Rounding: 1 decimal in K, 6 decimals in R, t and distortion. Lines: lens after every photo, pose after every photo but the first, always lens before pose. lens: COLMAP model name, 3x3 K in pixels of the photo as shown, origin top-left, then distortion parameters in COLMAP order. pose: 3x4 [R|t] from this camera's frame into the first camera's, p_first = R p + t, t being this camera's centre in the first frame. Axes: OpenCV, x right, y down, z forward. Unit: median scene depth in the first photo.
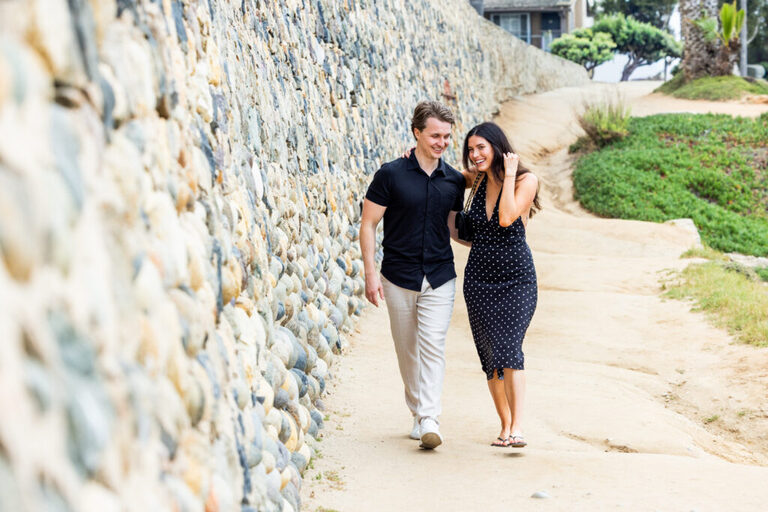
lens RADIAL K [[2209.3, 0, 384.0], [0, 2209.3, 256.2], [0, 0, 1]] dist [-0.117592, 0.000000]
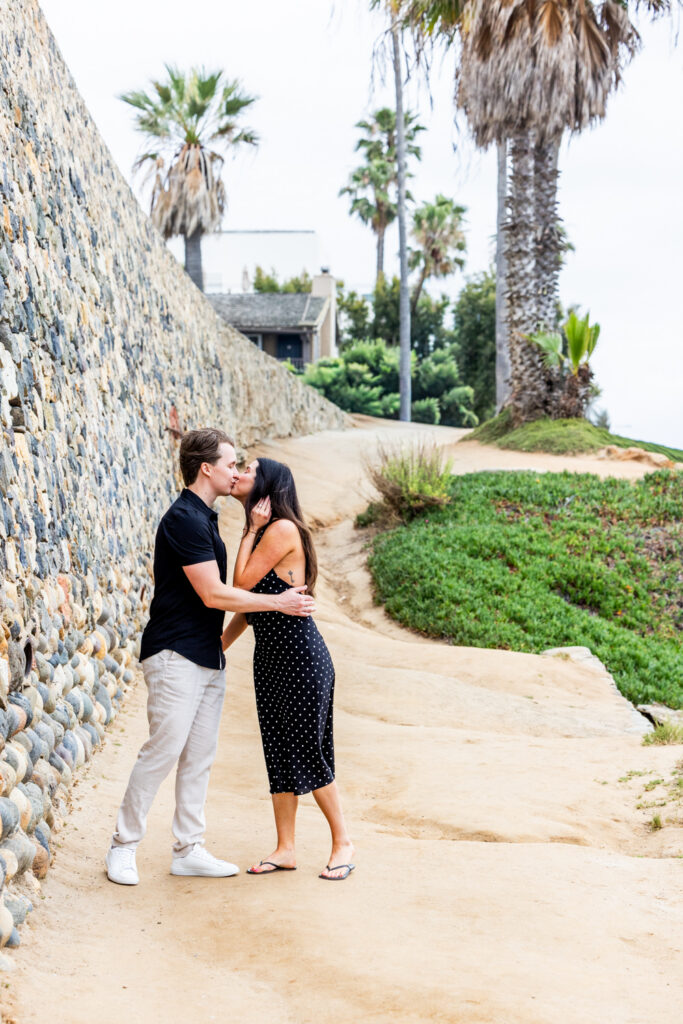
lens RADIAL K [[2287.1, 0, 342.2], [0, 2287.1, 511.9], [0, 0, 1]] dist [0.004029, 0.000000]
pose [[0.991876, 0.025506, 0.124625, -0.003830], [-0.019579, 0.998629, -0.048551, -0.020010], [-0.125692, 0.045717, 0.991015, 0.359305]]
